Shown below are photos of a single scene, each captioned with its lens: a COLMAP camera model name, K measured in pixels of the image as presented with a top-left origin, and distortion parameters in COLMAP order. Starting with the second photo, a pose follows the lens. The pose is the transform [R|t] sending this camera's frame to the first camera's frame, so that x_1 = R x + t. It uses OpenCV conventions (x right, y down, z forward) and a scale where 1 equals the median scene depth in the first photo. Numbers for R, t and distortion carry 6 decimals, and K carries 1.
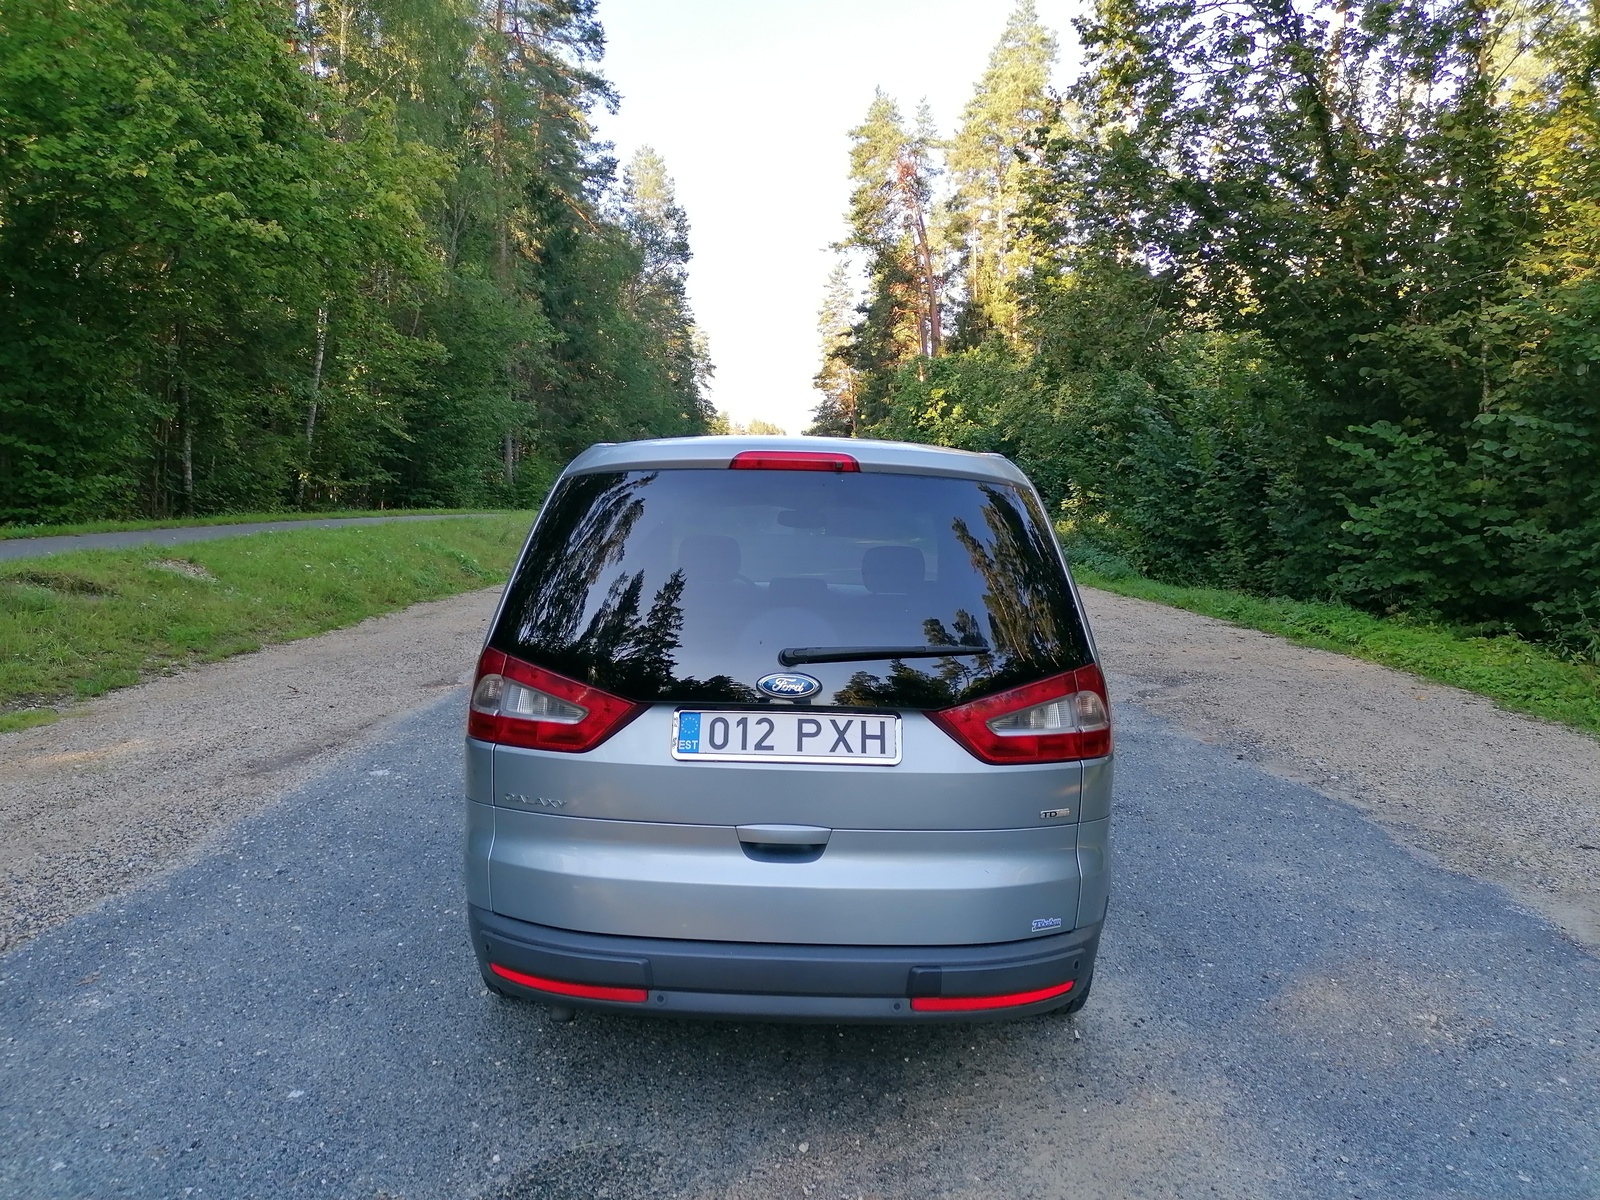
lens RADIAL K [[1190.9, 0, 800.0], [0, 1190.9, 600.0], [0, 0, 1]] dist [0.031906, -0.009025]
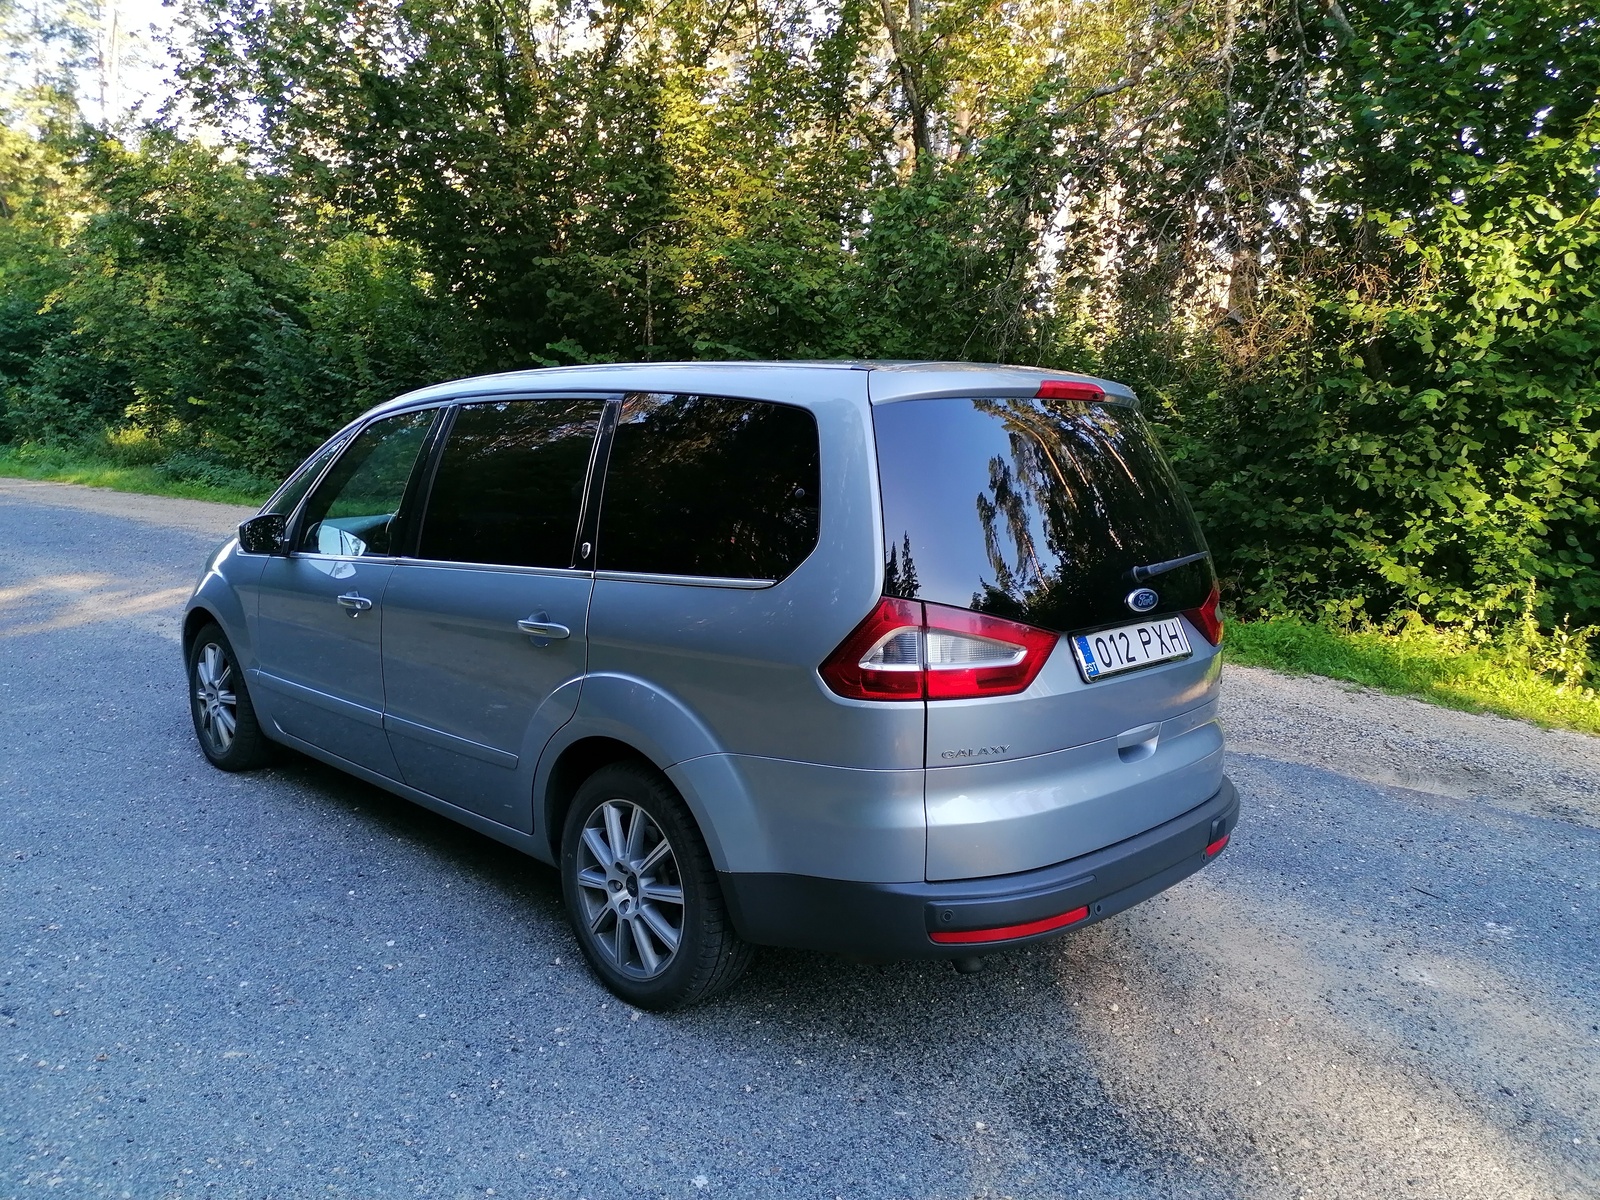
lens RADIAL K [[1190.9, 0, 800.0], [0, 1190.9, 600.0], [0, 0, 1]] dist [0.031906, -0.009025]
pose [[0.683290, -0.107688, 0.722162, -0.143710], [0.051756, 0.993719, 0.099212, -0.007660], [-0.728310, -0.030415, 0.684572, 0.066461]]
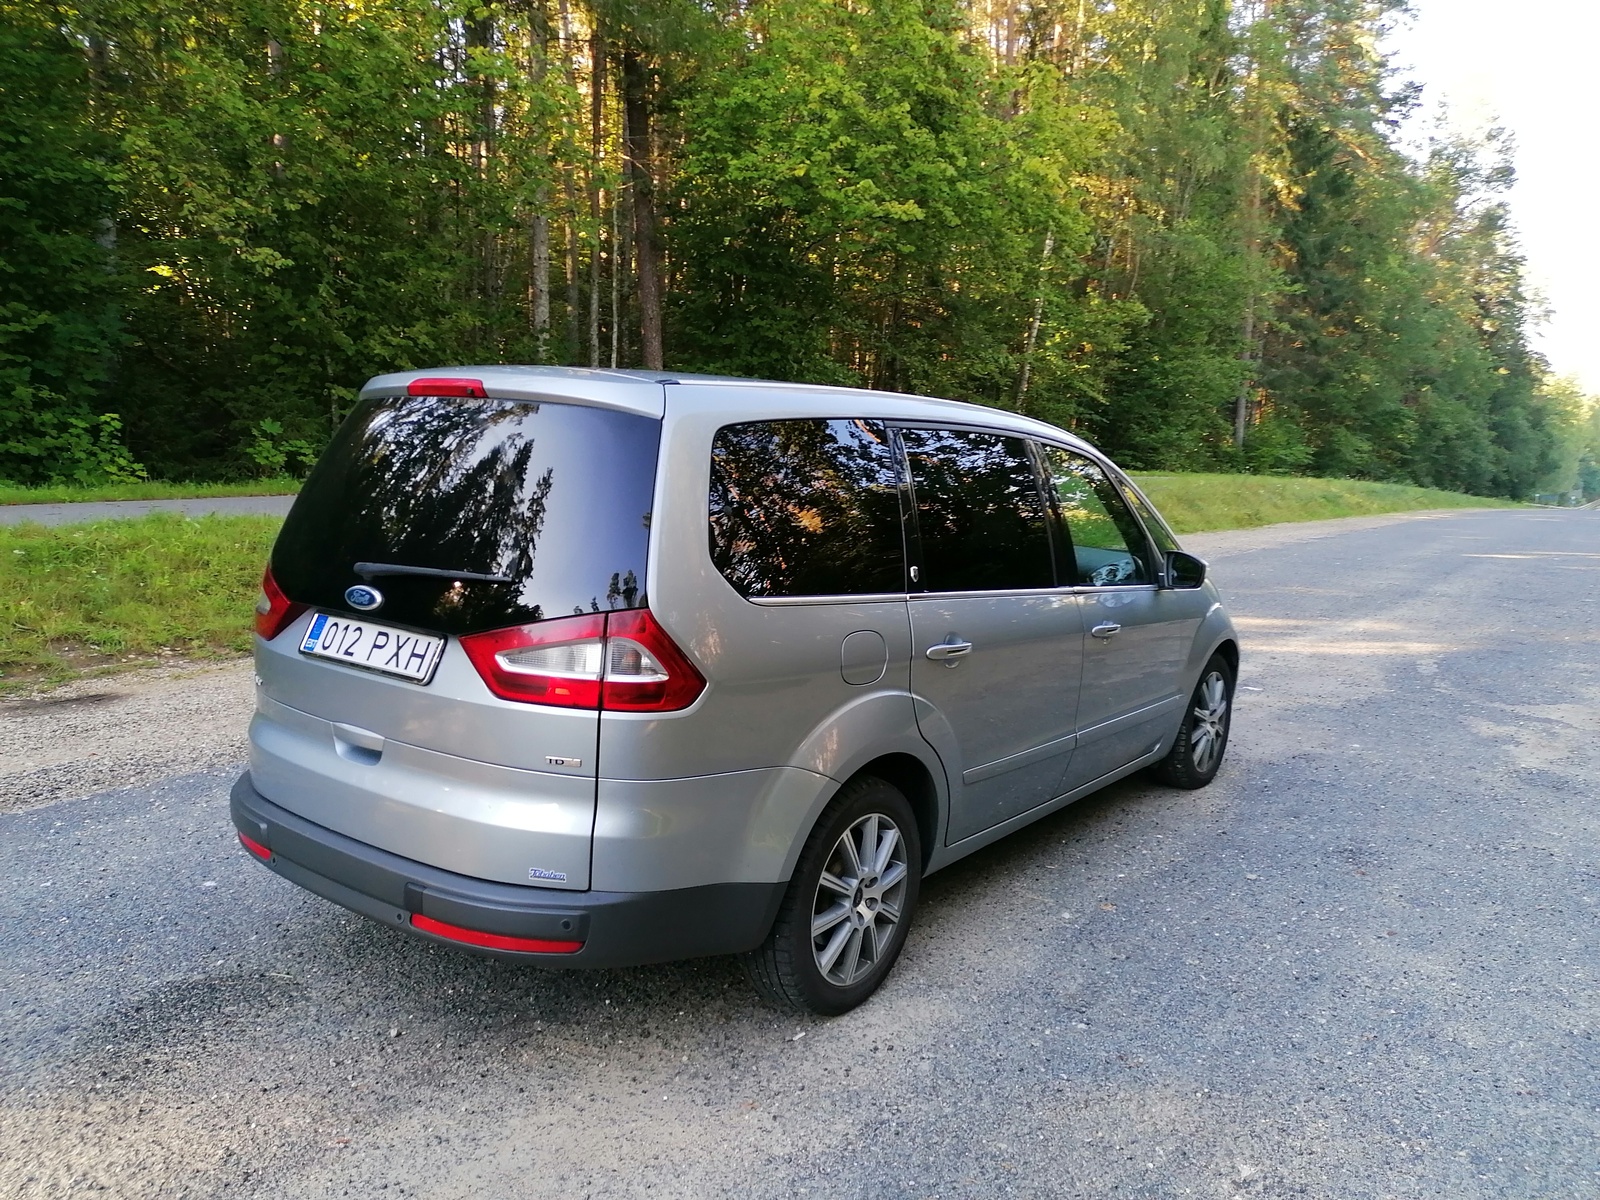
lens RADIAL K [[1177.4, 0, 800.0], [0, 1177.4, 600.0], [0, 0, 1]] dist [0.064417, -0.055804]
pose [[0.809213, 0.088943, -0.580744, 0.129434], [-0.071210, 0.996035, 0.053322, -0.001531], [0.583184, -0.001795, 0.812338, 0.051065]]
